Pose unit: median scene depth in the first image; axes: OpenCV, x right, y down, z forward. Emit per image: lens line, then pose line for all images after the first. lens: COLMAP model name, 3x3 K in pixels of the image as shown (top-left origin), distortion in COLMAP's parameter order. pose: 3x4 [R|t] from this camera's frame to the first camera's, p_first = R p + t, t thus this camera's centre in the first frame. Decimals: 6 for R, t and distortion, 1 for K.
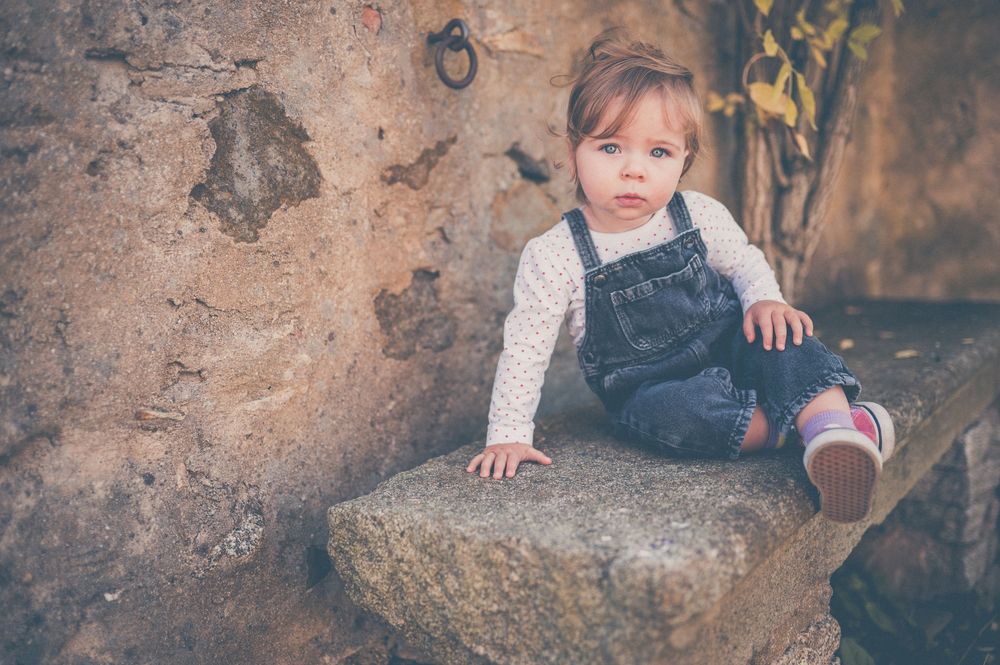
lens RADIAL K [[982.8, 0, 500.1], [0, 982.8, 327.1], [0, 0, 1]] dist [-0.010101, 0.009584]
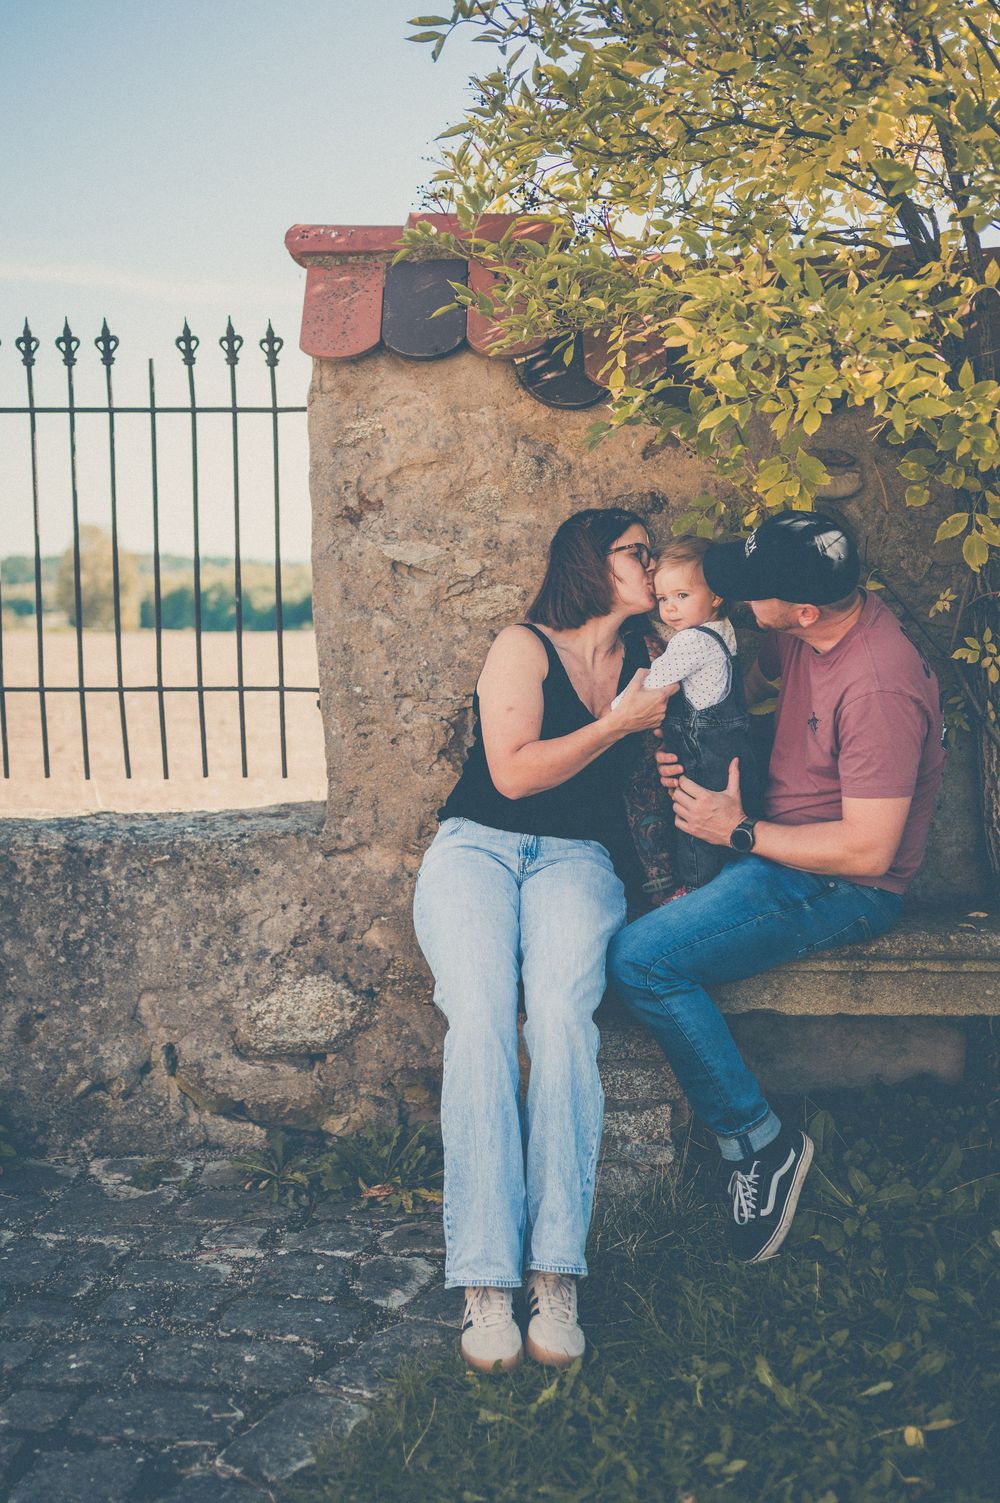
lens RADIAL K [[1650.6, 0, 453.3], [0, 1650.6, 708.4], [0, 0, 1]] dist [-0.014625, 0.020780]
pose [[0.604756, 0.097752, -0.790389, 2.359252], [-0.142912, 0.989649, 0.013048, -0.255394], [0.783483, 0.105065, 0.612467, -1.146151]]
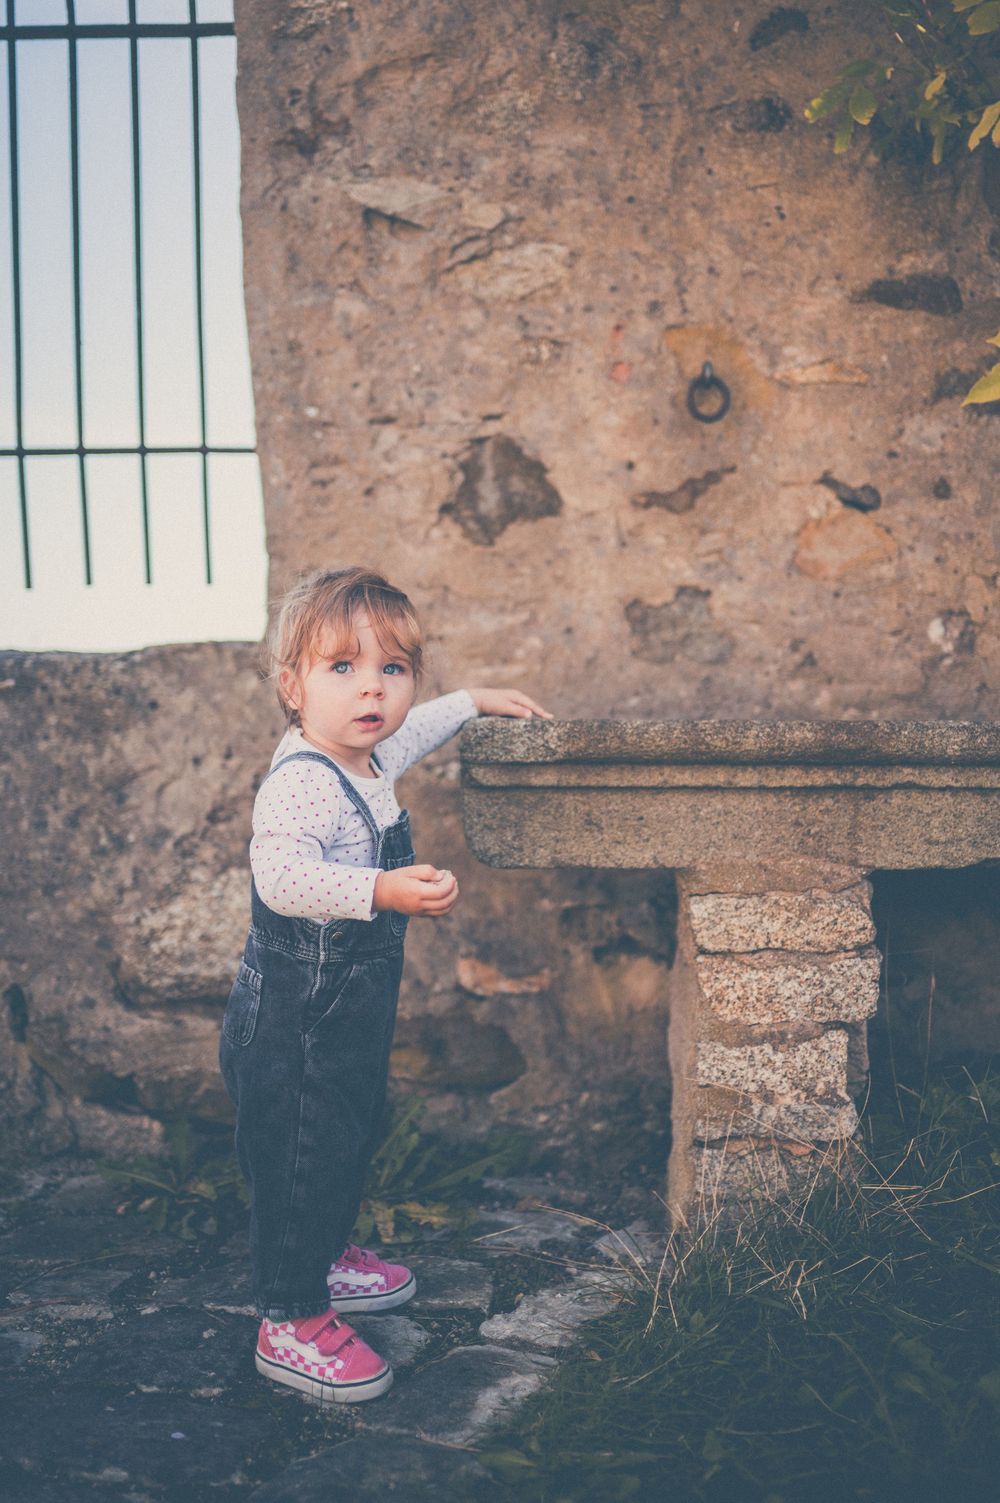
lens RADIAL K [[1575.5, 0, 508.3], [0, 1575.5, 702.4], [0, 0, 1]] dist [-0.017054, 0.037114]
pose [[0.613863, 0.023135, -0.789074, 1.370703], [-0.132502, 0.988409, -0.074101, 0.261132], [0.778213, 0.150042, 0.609813, -0.246233]]
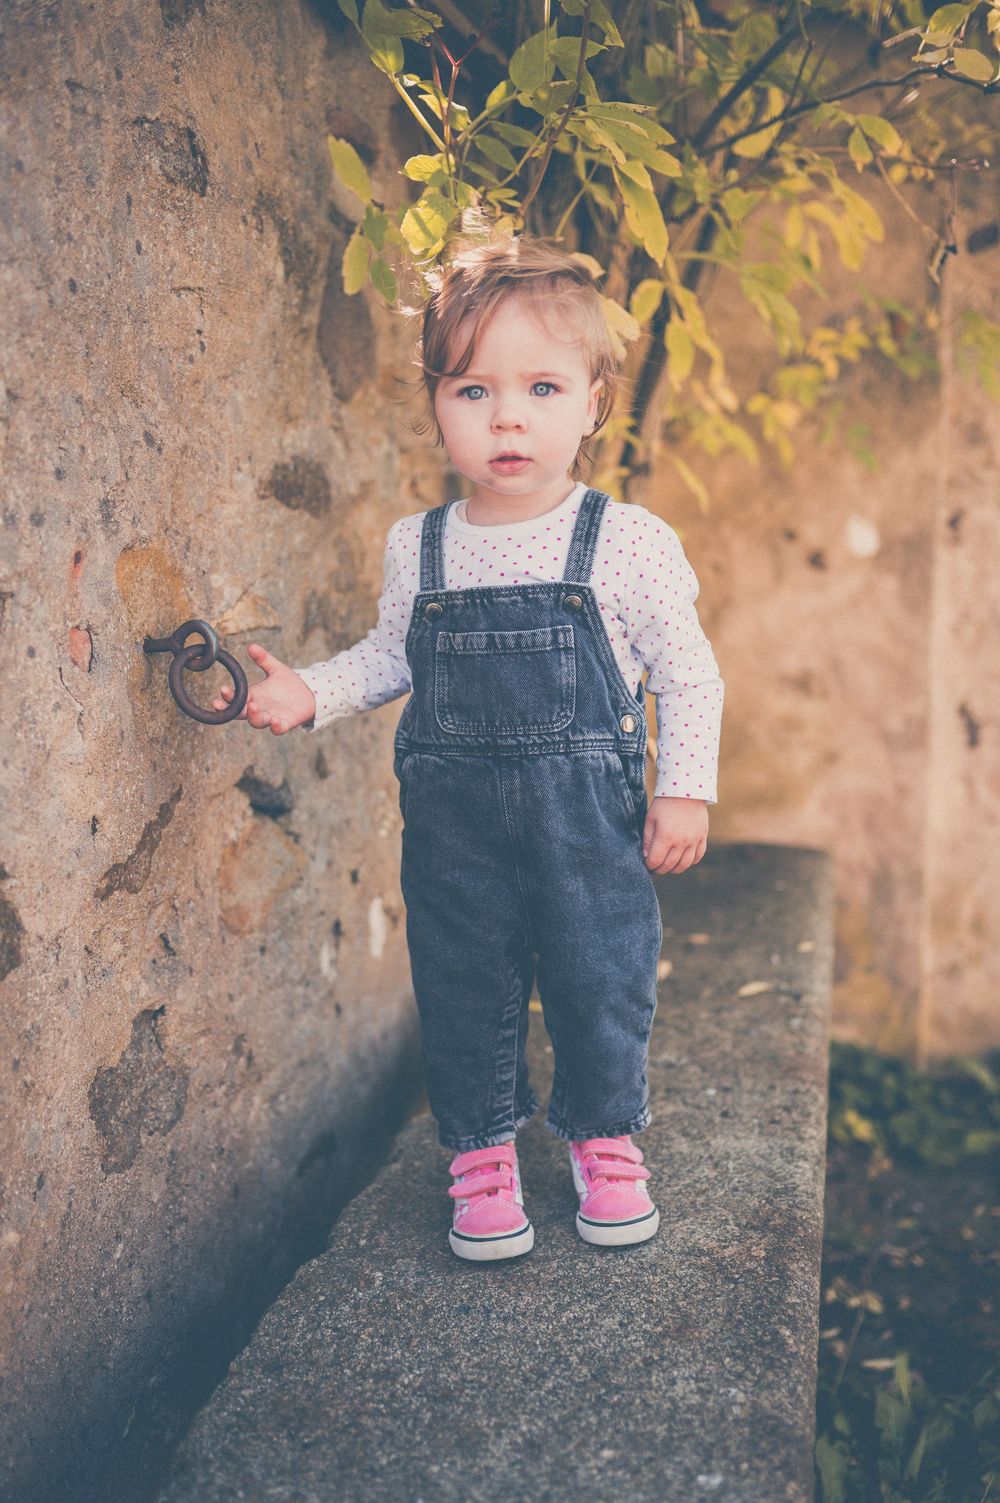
lens RADIAL K [[1474.7, 0, 496.3], [0, 1474.7, 757.3], [0, 0, 1]] dist [-0.009349, 0.013295]
pose [[0.925011, -0.057259, 0.375600, -0.244320], [0.053464, 0.998359, 0.020528, -0.258498], [-0.376159, 0.001092, 0.926554, 0.071569]]
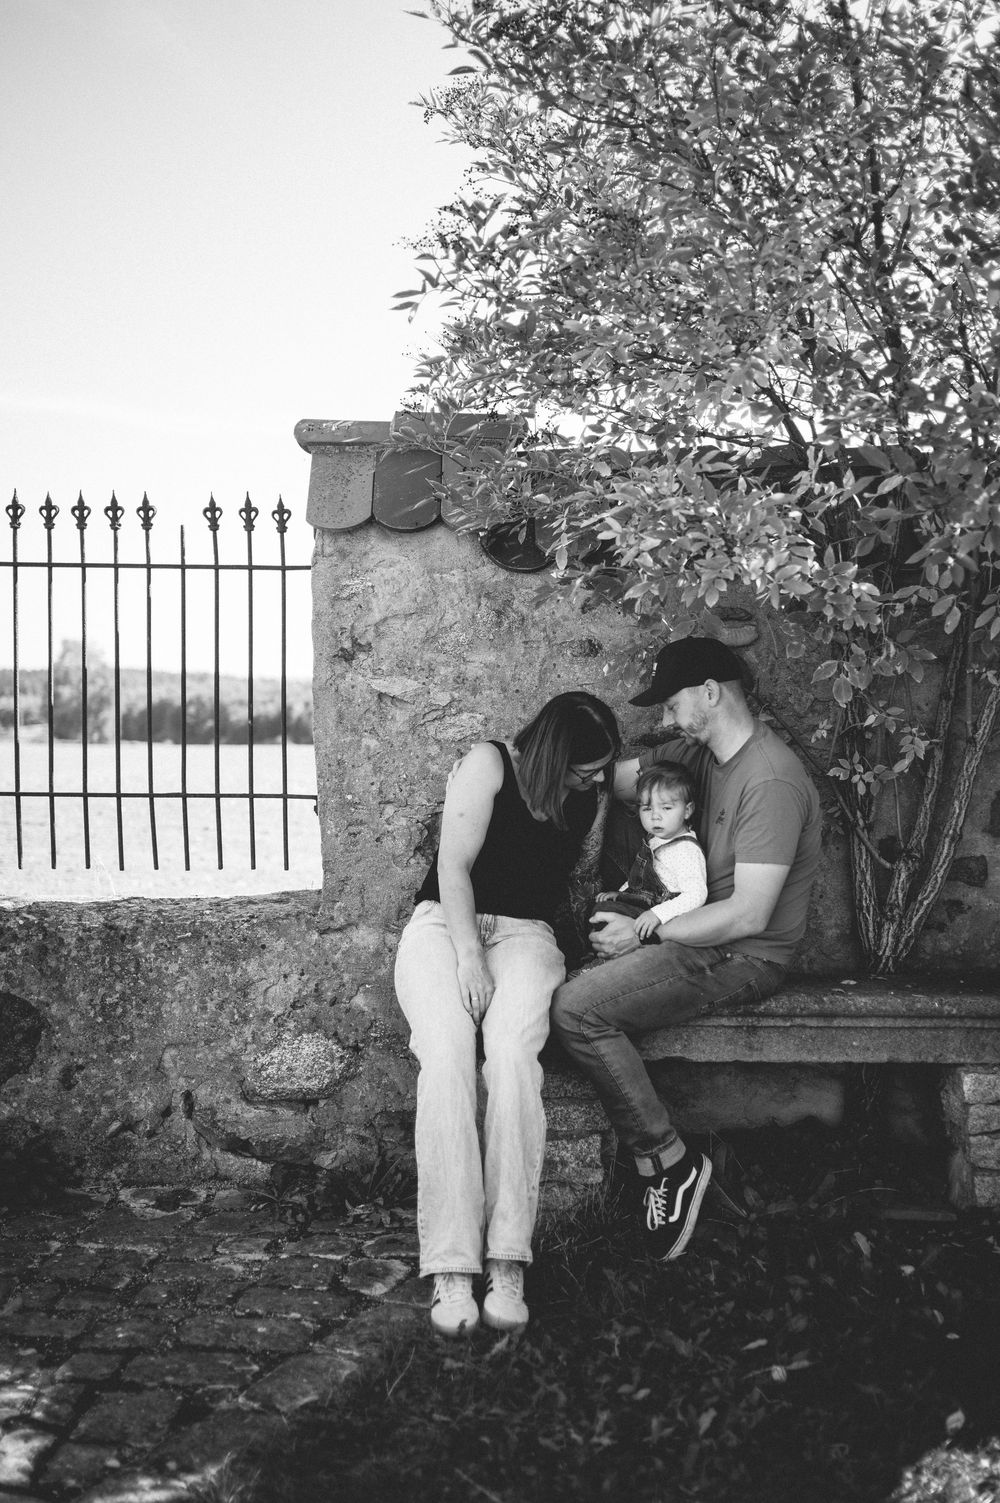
lens RADIAL K [[1566.5, 0, 479.3], [0, 1566.5, 721.5], [0, 0, 1]] dist [-0.014336, 0.008925]
pose [[0.633707, 0.054800, -0.771630, 2.781296], [-0.150975, 0.987068, -0.053889, -0.246270], [0.758698, 0.150647, 0.633785, -1.494375]]
